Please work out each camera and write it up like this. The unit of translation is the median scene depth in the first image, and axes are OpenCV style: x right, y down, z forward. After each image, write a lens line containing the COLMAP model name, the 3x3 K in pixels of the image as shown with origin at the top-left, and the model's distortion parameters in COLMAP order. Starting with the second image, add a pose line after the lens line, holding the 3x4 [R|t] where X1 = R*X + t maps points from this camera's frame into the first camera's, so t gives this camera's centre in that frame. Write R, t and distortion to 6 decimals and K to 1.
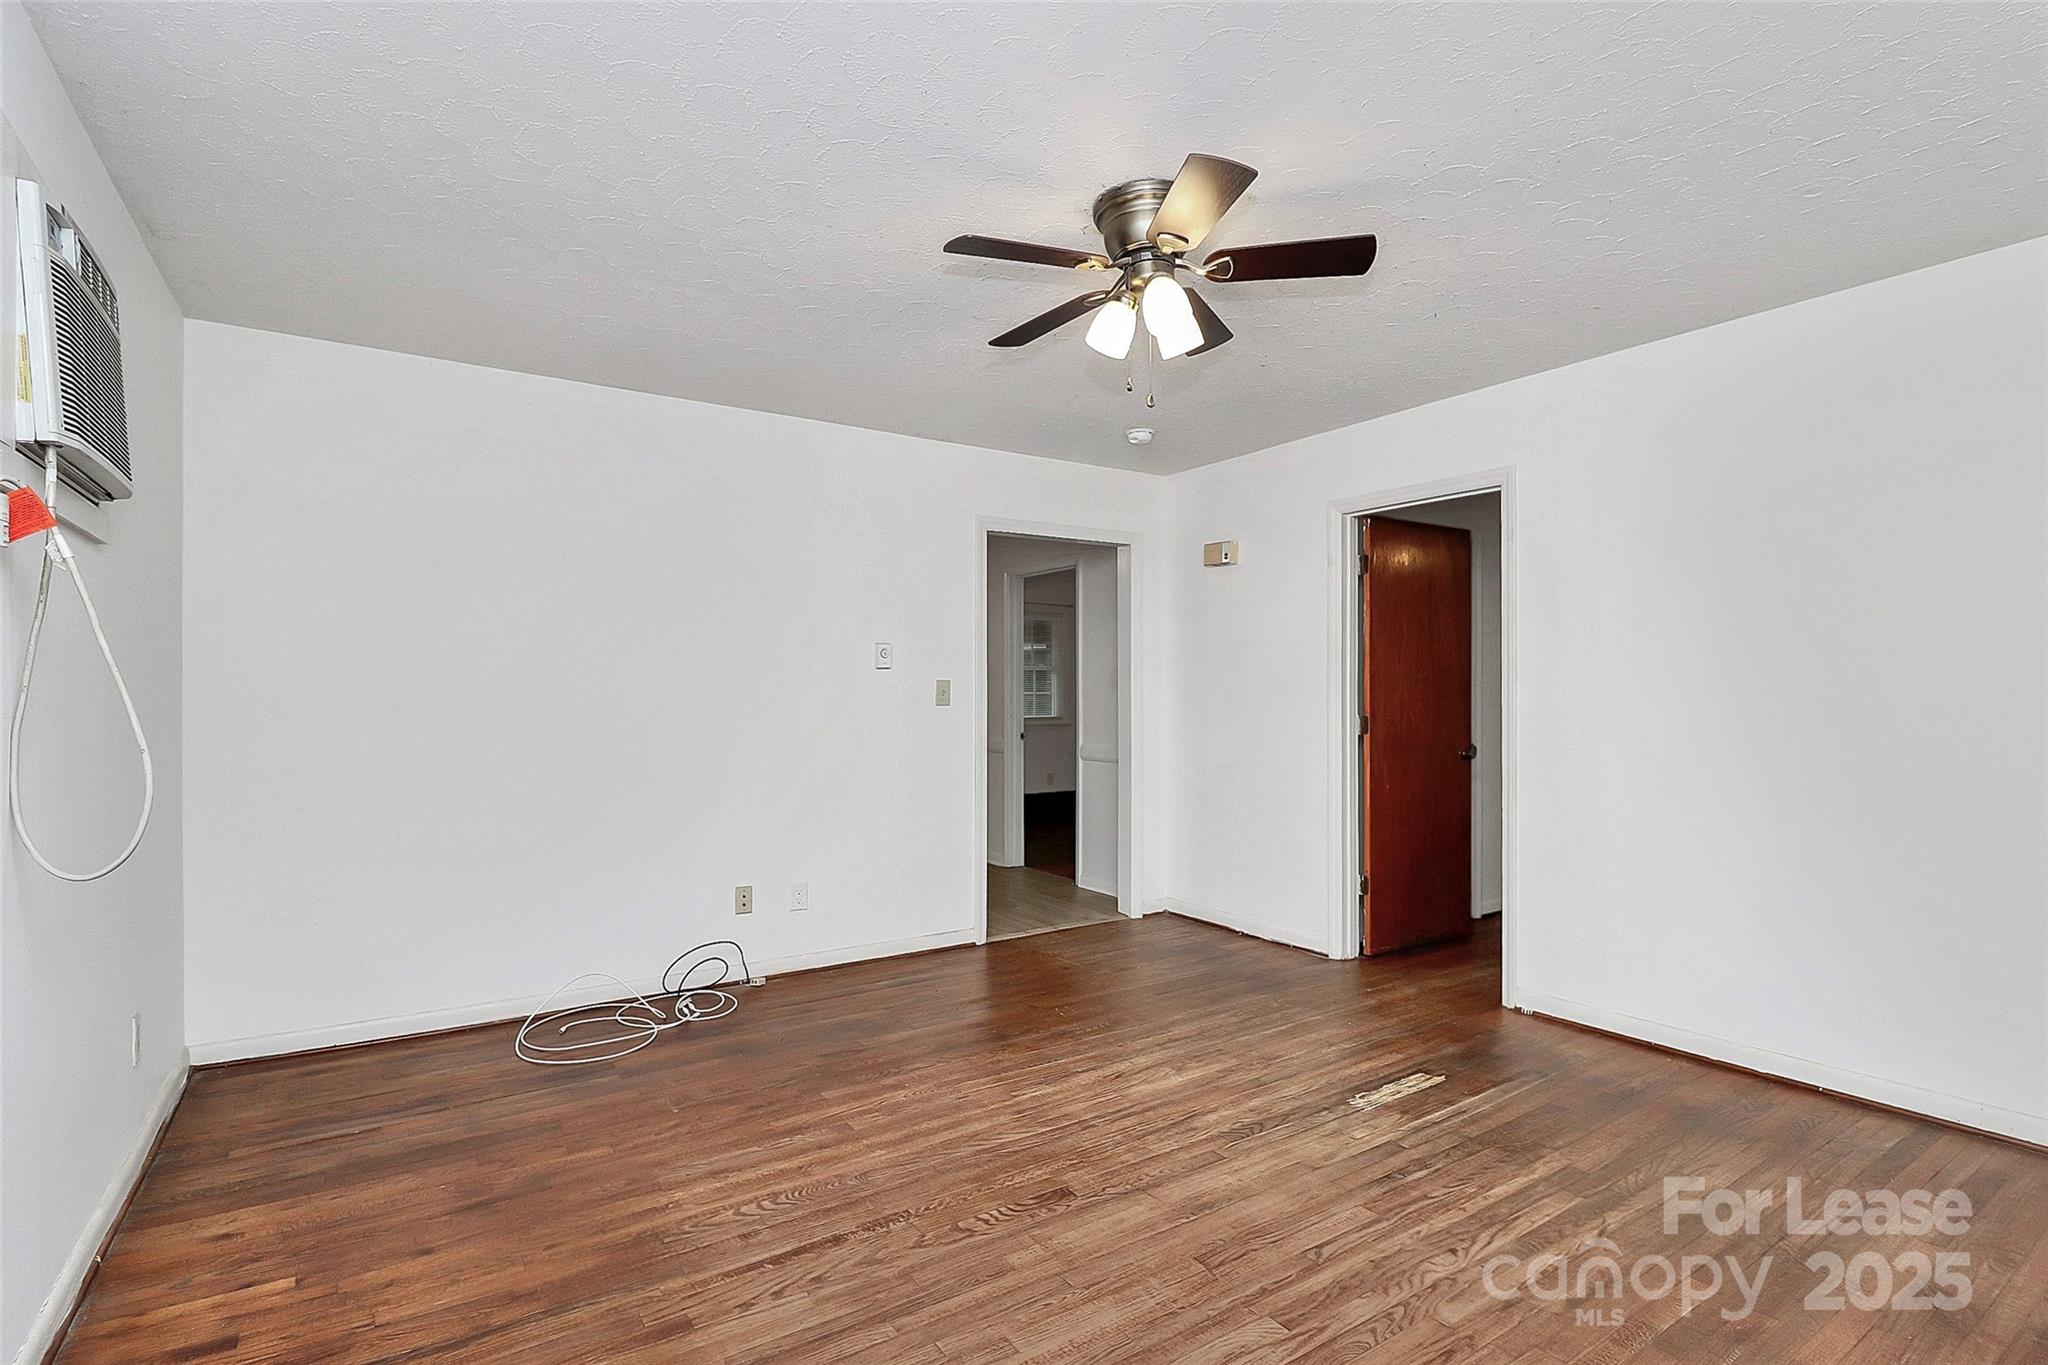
lens RADIAL K [[971.7, 0, 1008.2], [0, 971.7, 689.0], [0, 0, 1]] dist [0.002723, -0.010303]
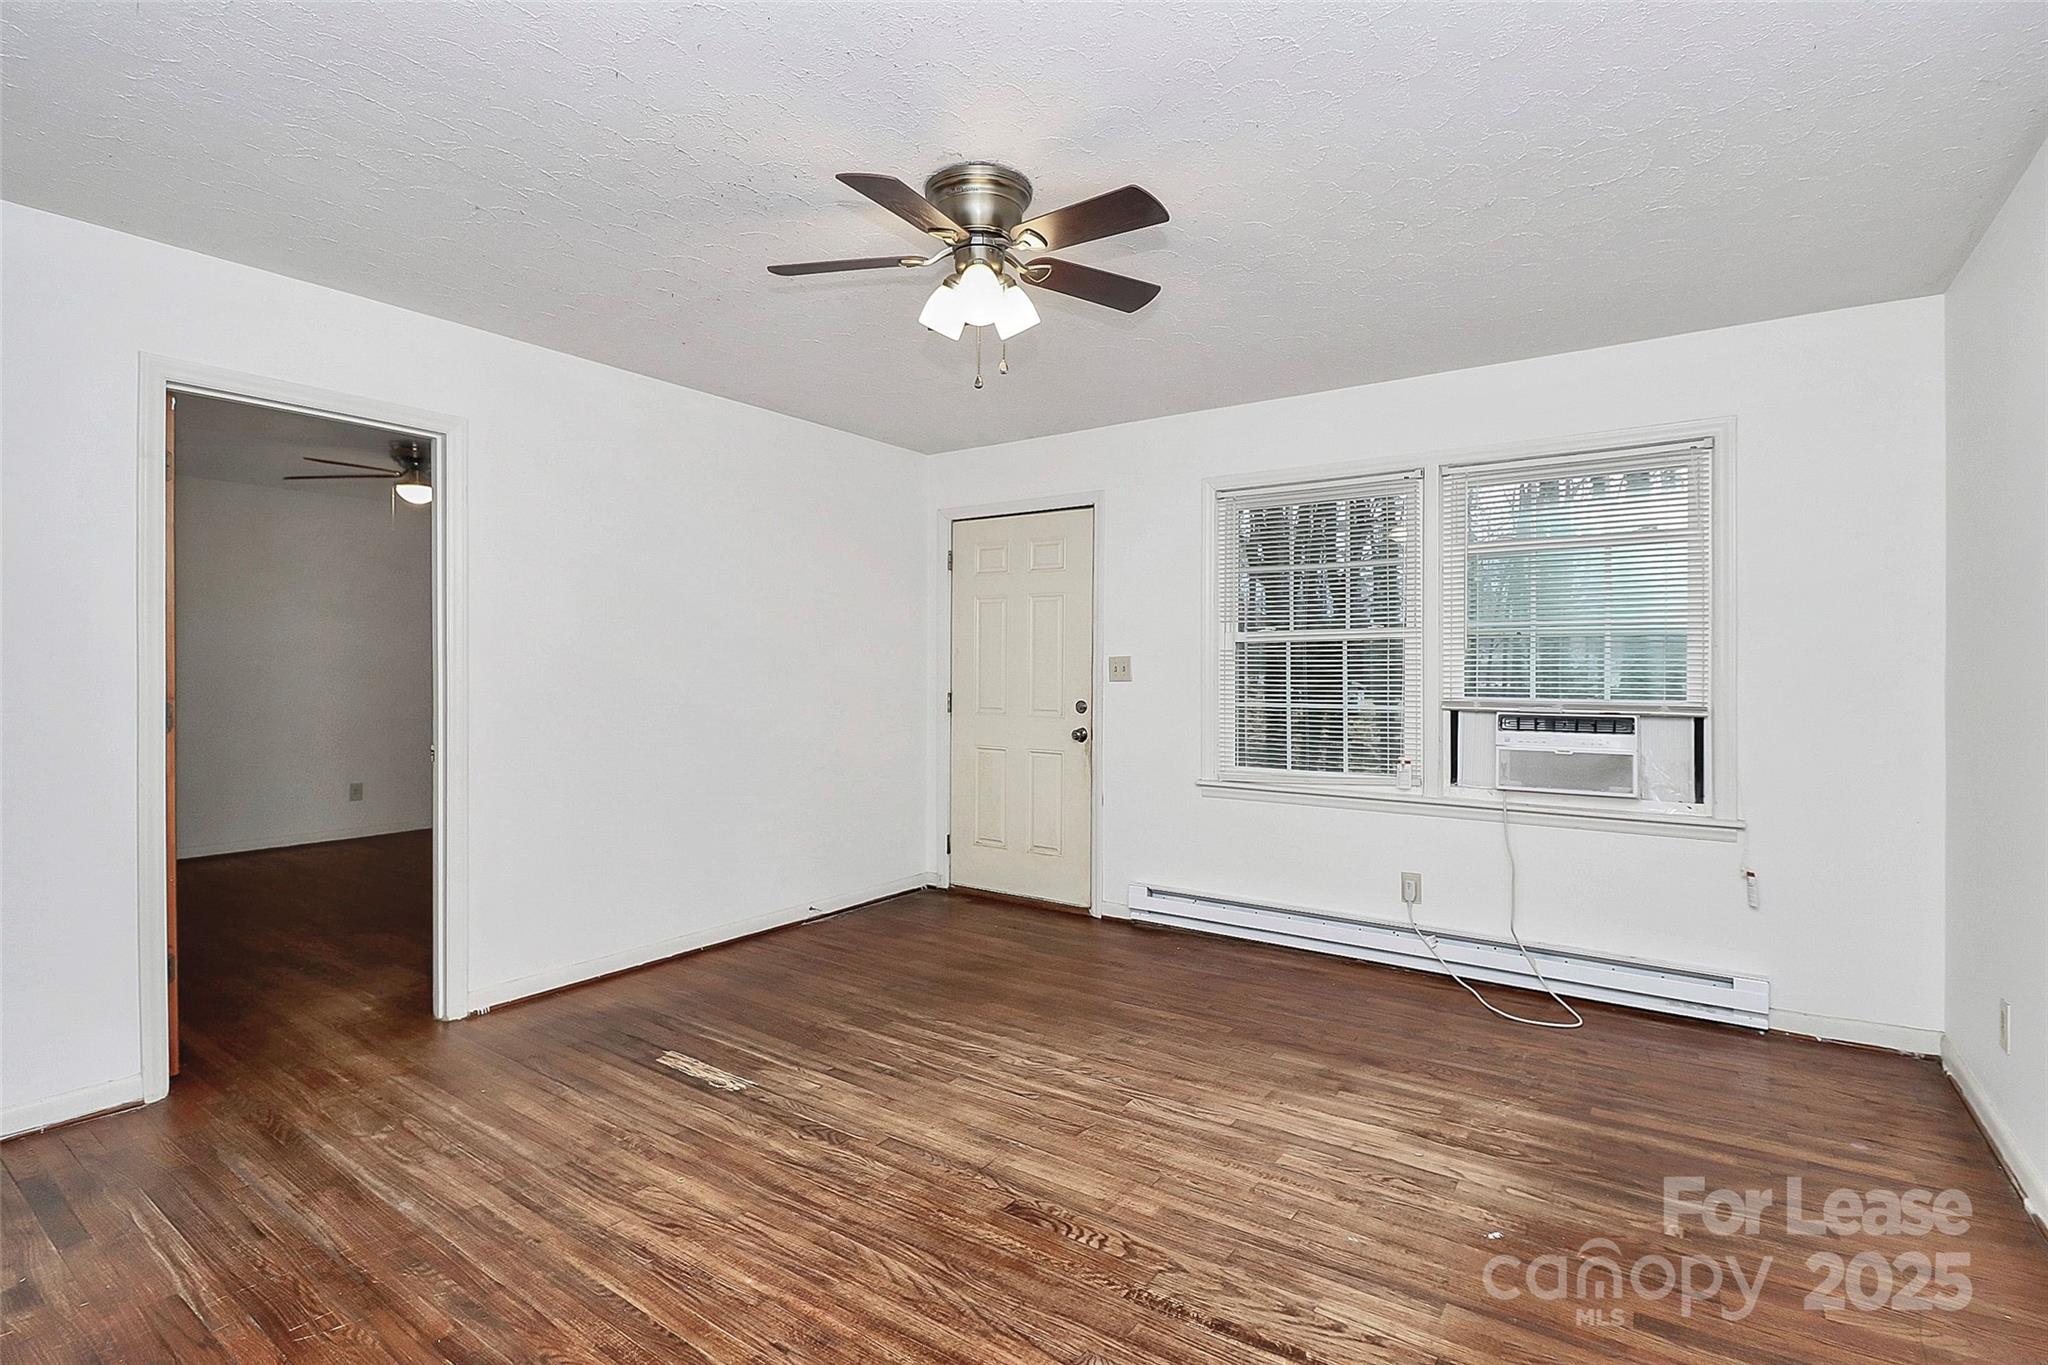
lens RADIAL K [[971.7, 0, 1027.3], [0, 971.7, 681.4], [0, 0, 1]] dist [0.002723, -0.010303]
pose [[-0.382420, -0.009772, 0.923937, -0.688322], [-0.012654, 0.999906, 0.005338, 0.006893], [-0.923902, -0.009650, -0.382508, 1.157482]]
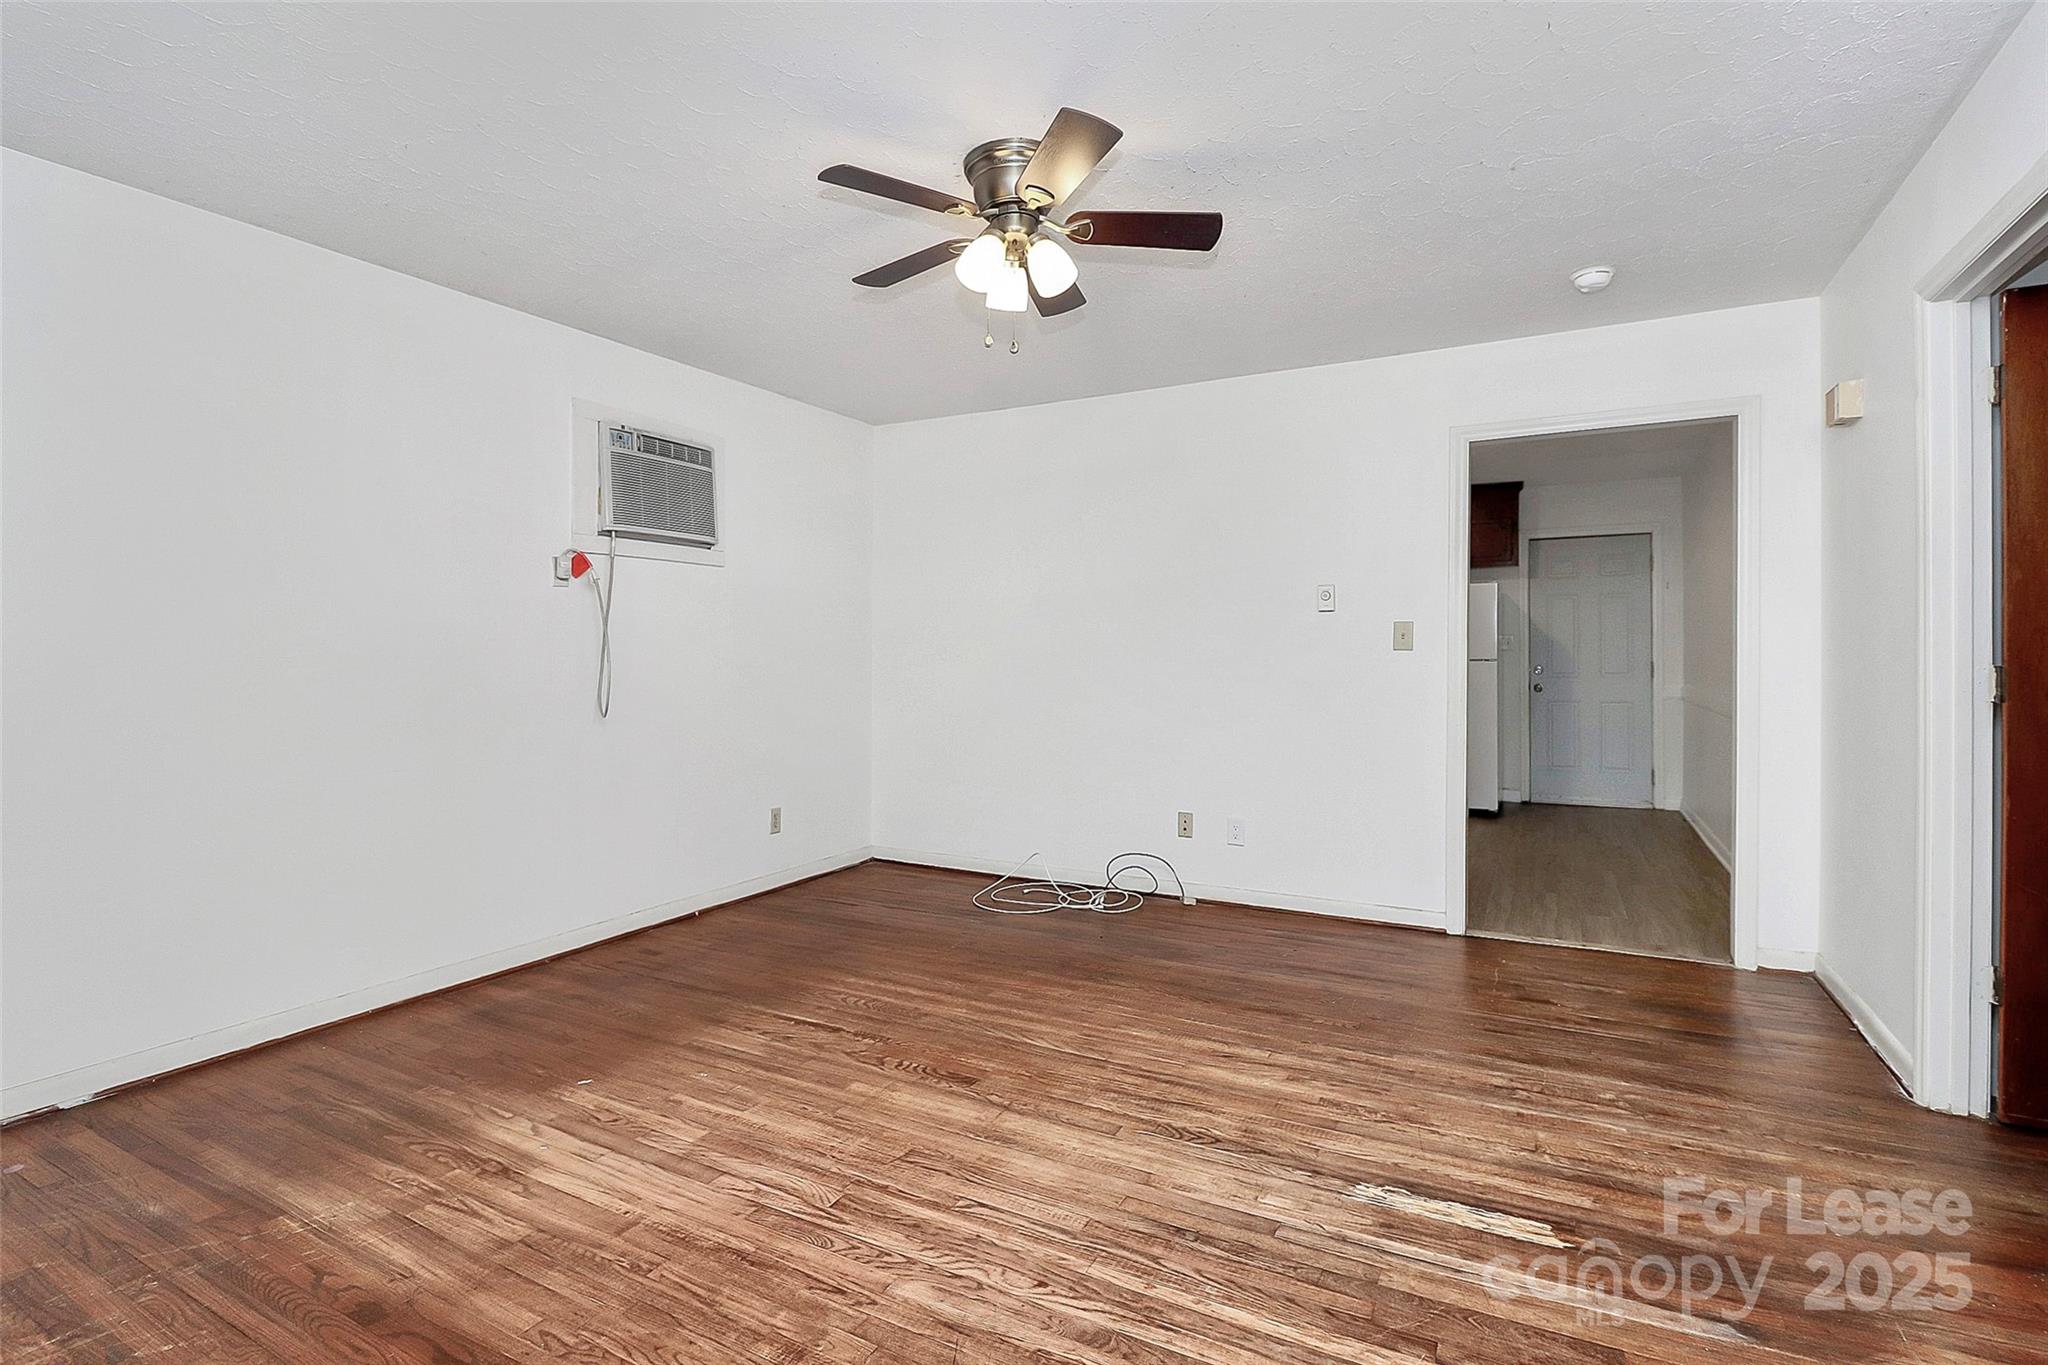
lens RADIAL K [[971.7, 0, 1011.7], [0, 971.7, 650.0], [0, 0, 1]] dist [0.002723, -0.010303]
pose [[0.476288, -0.001304, -0.879288, 0.913190], [0.008535, 0.999959, 0.003140, 0.016339], [0.879248, -0.009001, 0.476280, 0.441385]]
